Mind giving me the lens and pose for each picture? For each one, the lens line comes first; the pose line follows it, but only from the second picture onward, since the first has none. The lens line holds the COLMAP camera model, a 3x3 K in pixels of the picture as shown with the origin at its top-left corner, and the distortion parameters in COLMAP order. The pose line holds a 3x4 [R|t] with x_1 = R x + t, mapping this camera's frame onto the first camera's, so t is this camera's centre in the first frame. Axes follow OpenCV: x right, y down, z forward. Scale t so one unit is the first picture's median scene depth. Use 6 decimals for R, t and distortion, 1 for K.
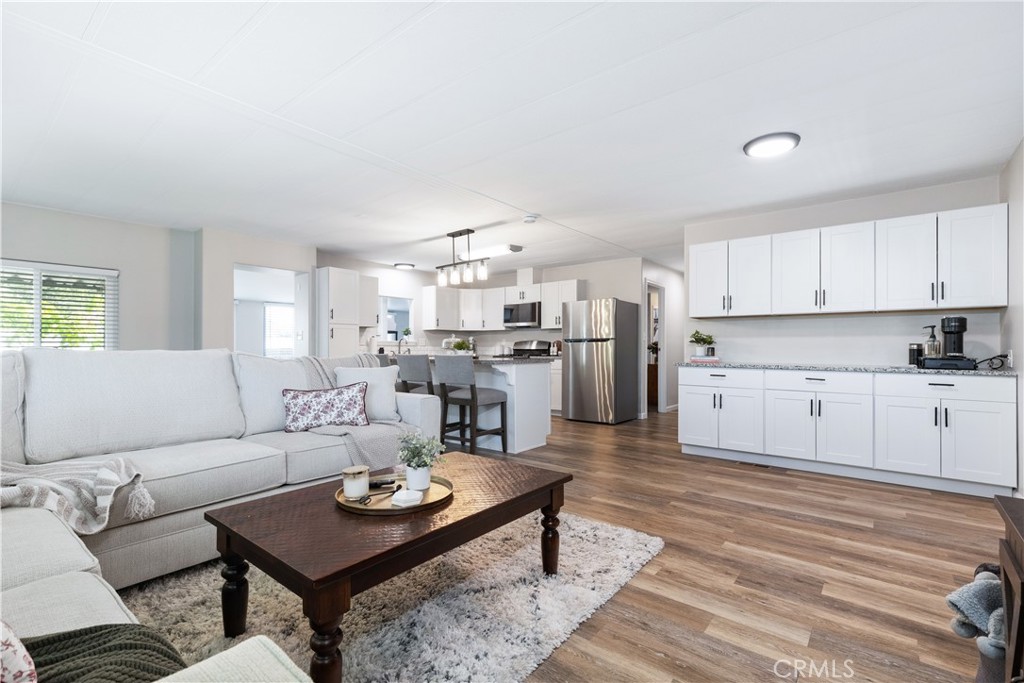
lens RADIAL K [[463.7, 0, 523.4], [0, 463.7, 346.6], [0, 0, 1]] dist [-0.010125, -0.000329]
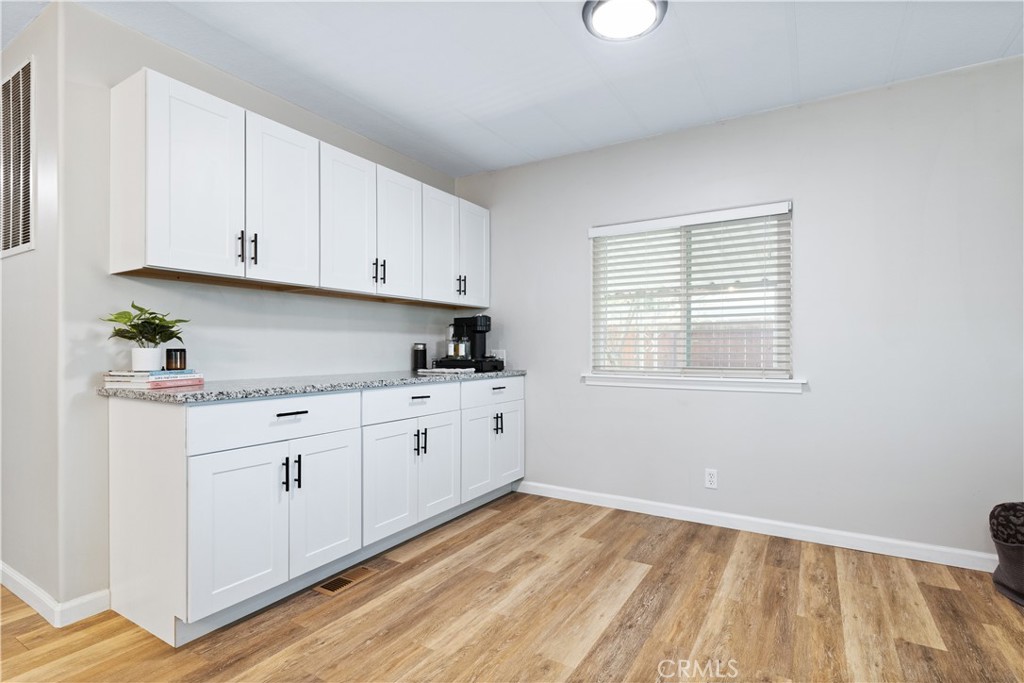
lens RADIAL K [[492.5, 0, 506.0], [0, 492.5, 347.6], [0, 0, 1]] dist [-0.004973, -0.000427]
pose [[-0.106463, 0.000408, 0.994317, -0.072721], [0.000812, 1.000000, -0.000323, 0.001319], [-0.994316, 0.000773, -0.106464, 1.075988]]
